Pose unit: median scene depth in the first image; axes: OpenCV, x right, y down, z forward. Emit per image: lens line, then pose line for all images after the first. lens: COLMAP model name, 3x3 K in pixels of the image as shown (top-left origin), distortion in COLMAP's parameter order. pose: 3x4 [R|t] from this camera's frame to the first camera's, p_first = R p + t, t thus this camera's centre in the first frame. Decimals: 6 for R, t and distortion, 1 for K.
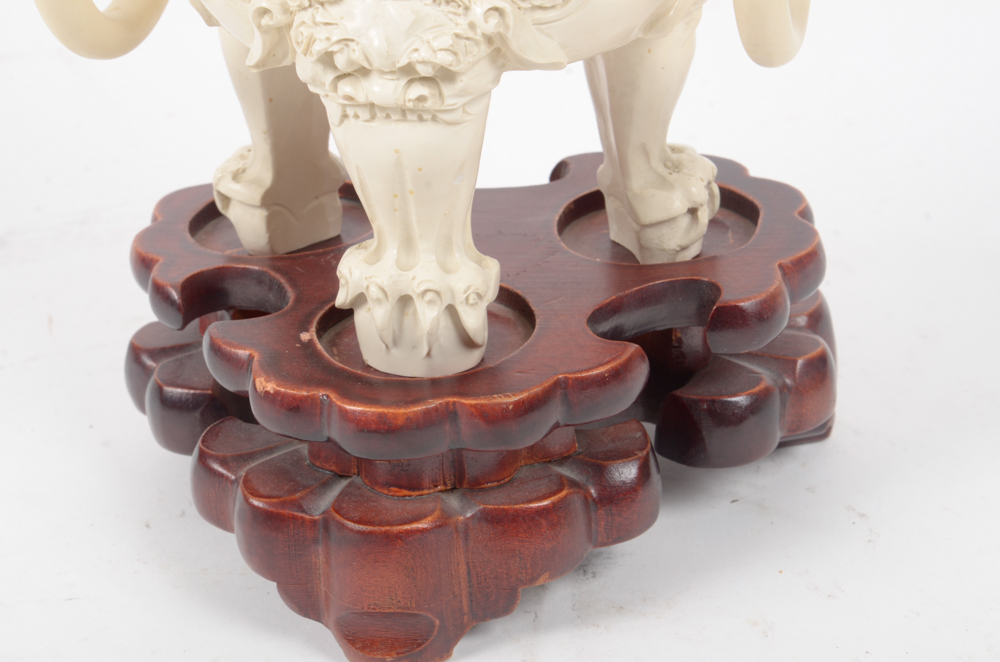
lens RADIAL K [[2164.3, 0, 495.7], [0, 2164.3, 330.6], [0, 0, 1]] dist [-0.026882, 0.000000]
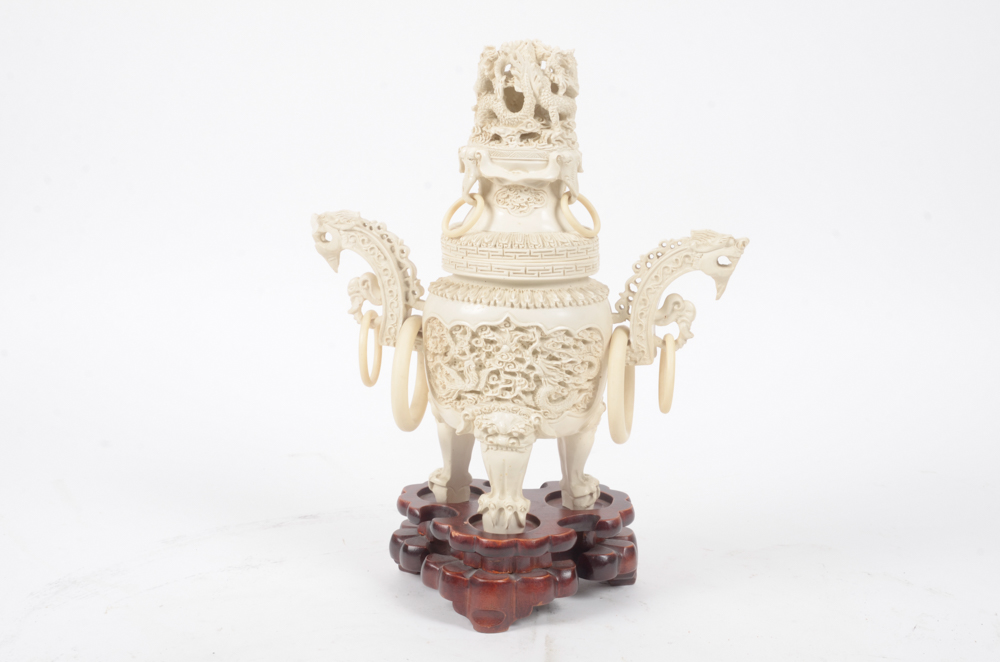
lens RADIAL K [[1557.3, 0, 490.7], [0, 1557.3, 333.8], [0, 0, 1]] dist [-0.026834, 0.000000]
pose [[0.997158, 0.064646, 0.038679, -0.157828], [-0.051948, 0.961897, -0.268431, 0.341605], [-0.054558, 0.265659, 0.962522, -1.222335]]
